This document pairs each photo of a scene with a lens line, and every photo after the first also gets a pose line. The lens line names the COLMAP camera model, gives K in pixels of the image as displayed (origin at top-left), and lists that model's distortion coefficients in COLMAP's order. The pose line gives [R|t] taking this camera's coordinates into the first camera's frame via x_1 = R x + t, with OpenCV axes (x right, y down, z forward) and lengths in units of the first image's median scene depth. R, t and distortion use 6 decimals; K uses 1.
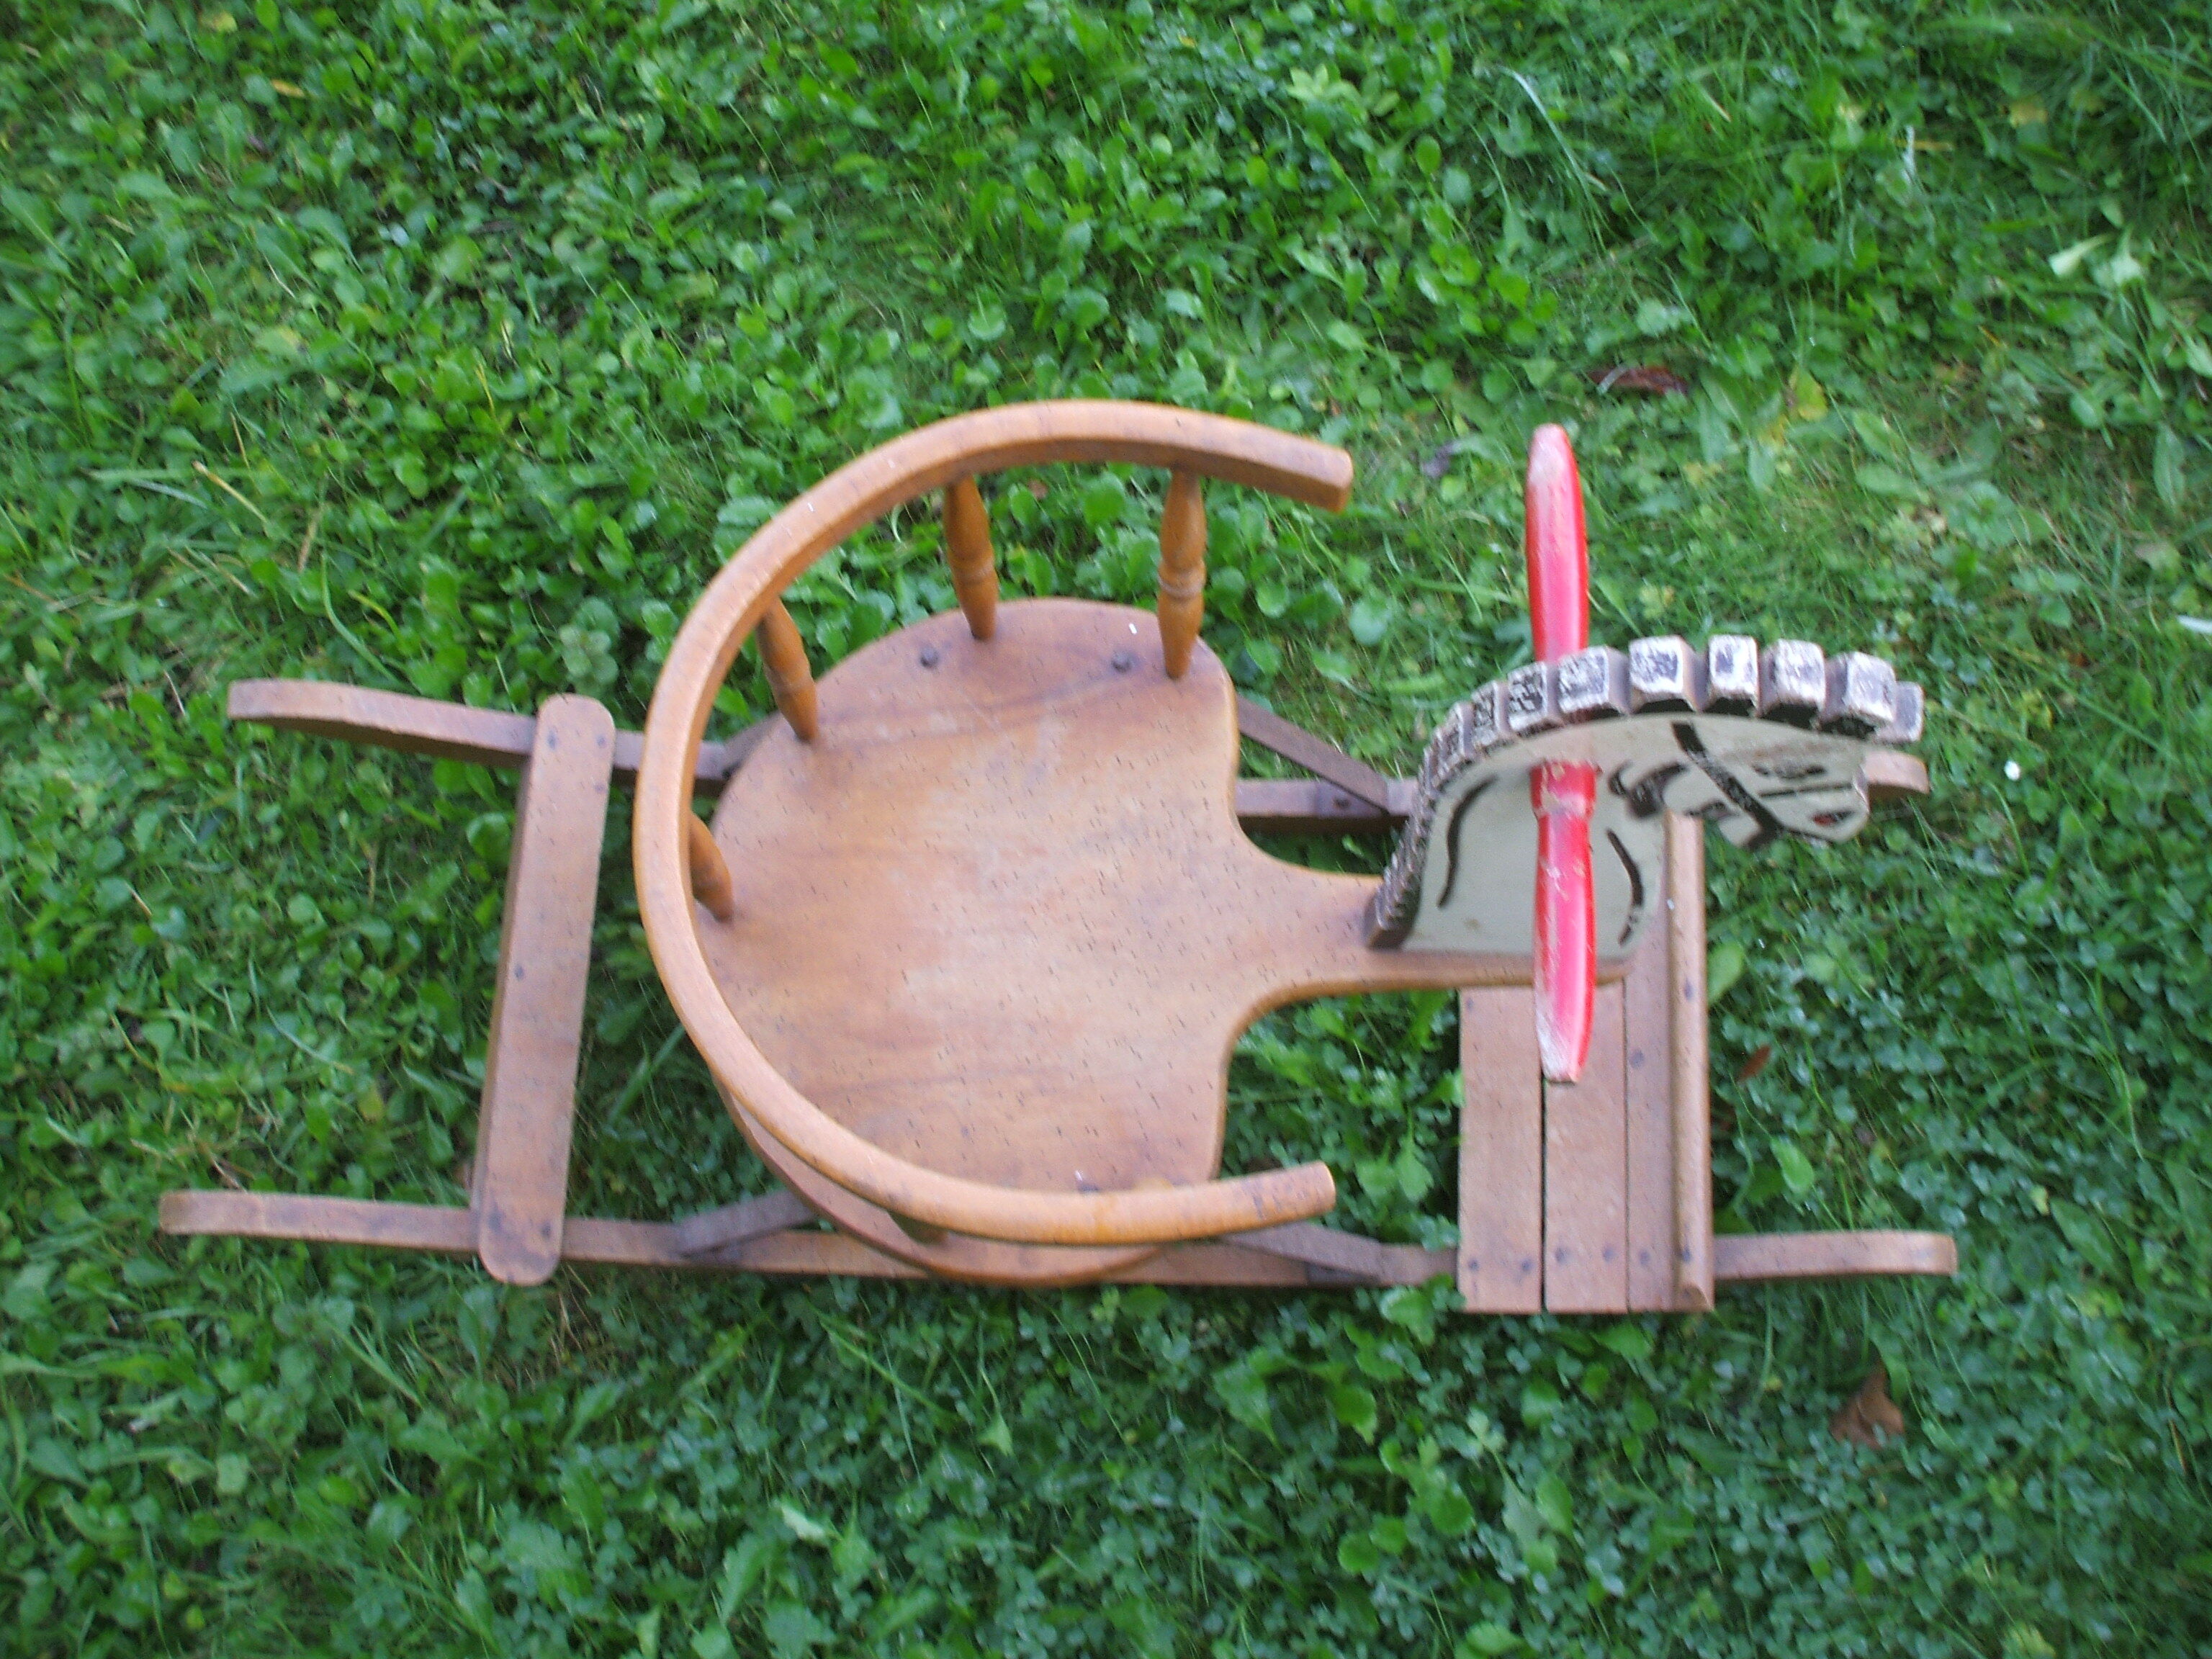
lens RADIAL K [[2374.1, 0, 1106.0], [0, 2374.1, 829.5], [0, 0, 1]] dist [-0.214846, 0.290195]
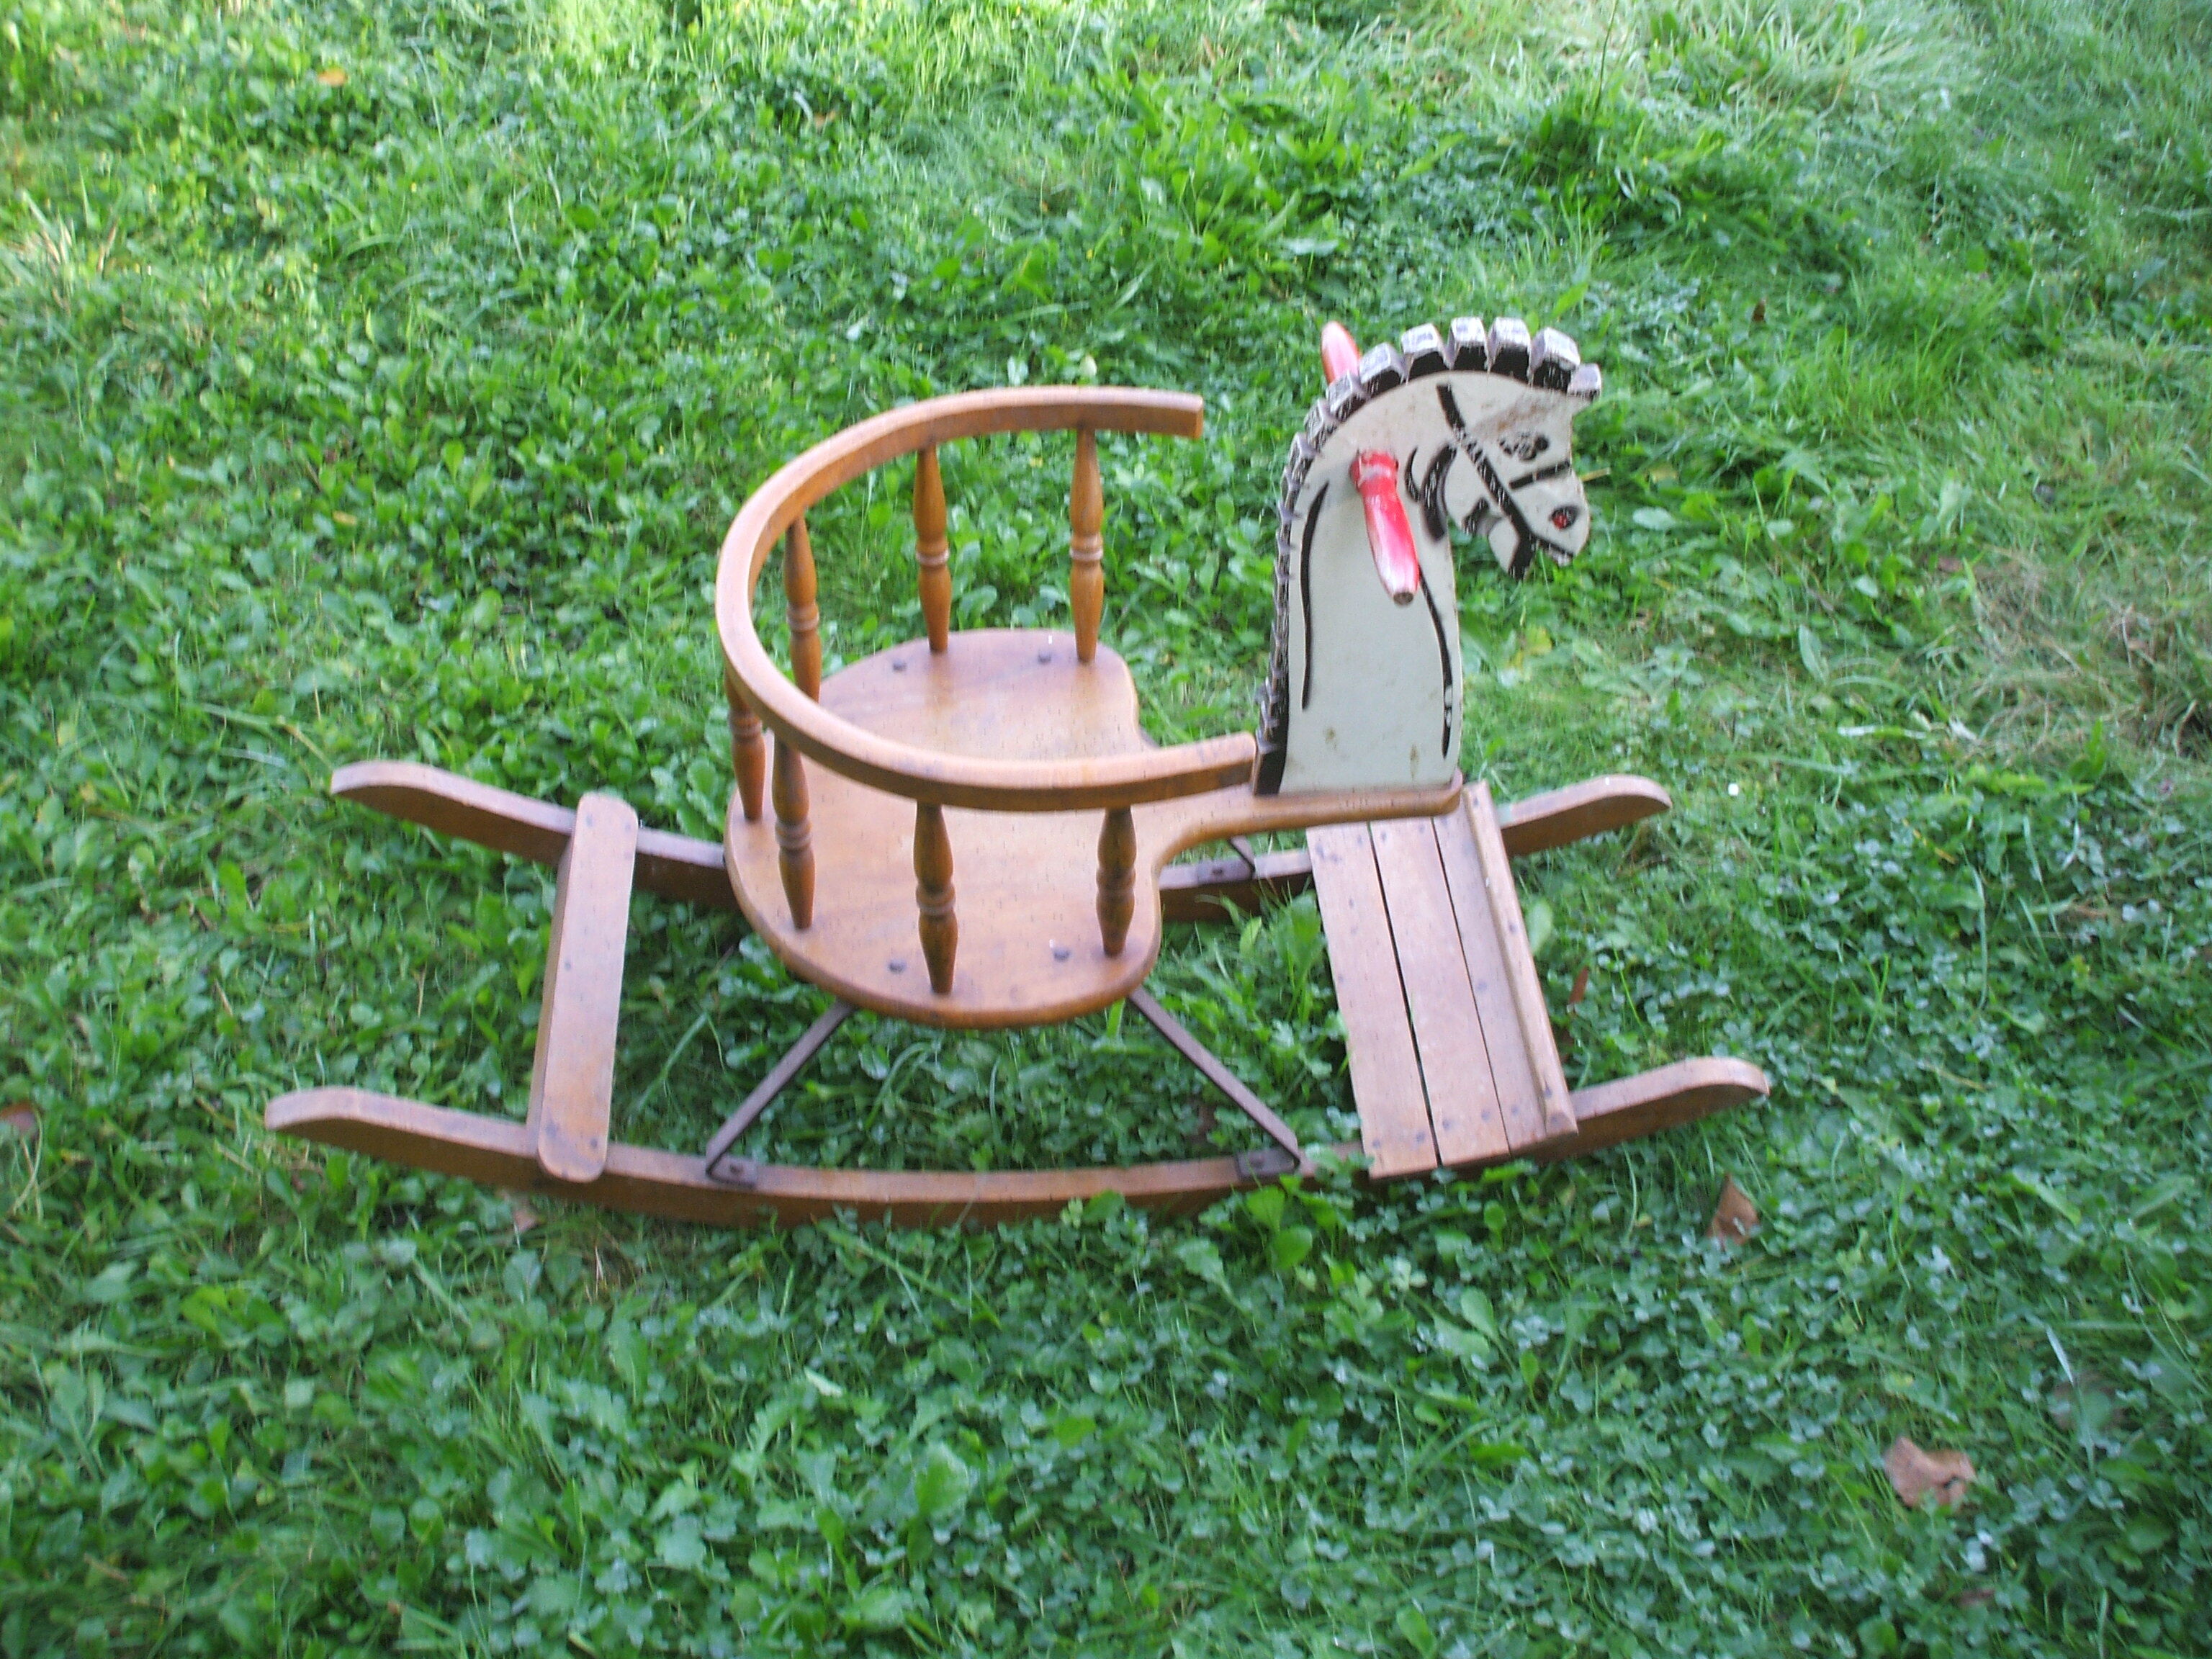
lens RADIAL K [[2374.1, 0, 1106.0], [0, 2374.1, 829.5], [0, 0, 1]] dist [-0.214846, 0.290195]
pose [[0.993158, -0.058450, 0.101099, -0.092220], [0.098347, 0.885461, -0.454187, 0.577954], [-0.062972, 0.461022, 0.885151, -0.126387]]
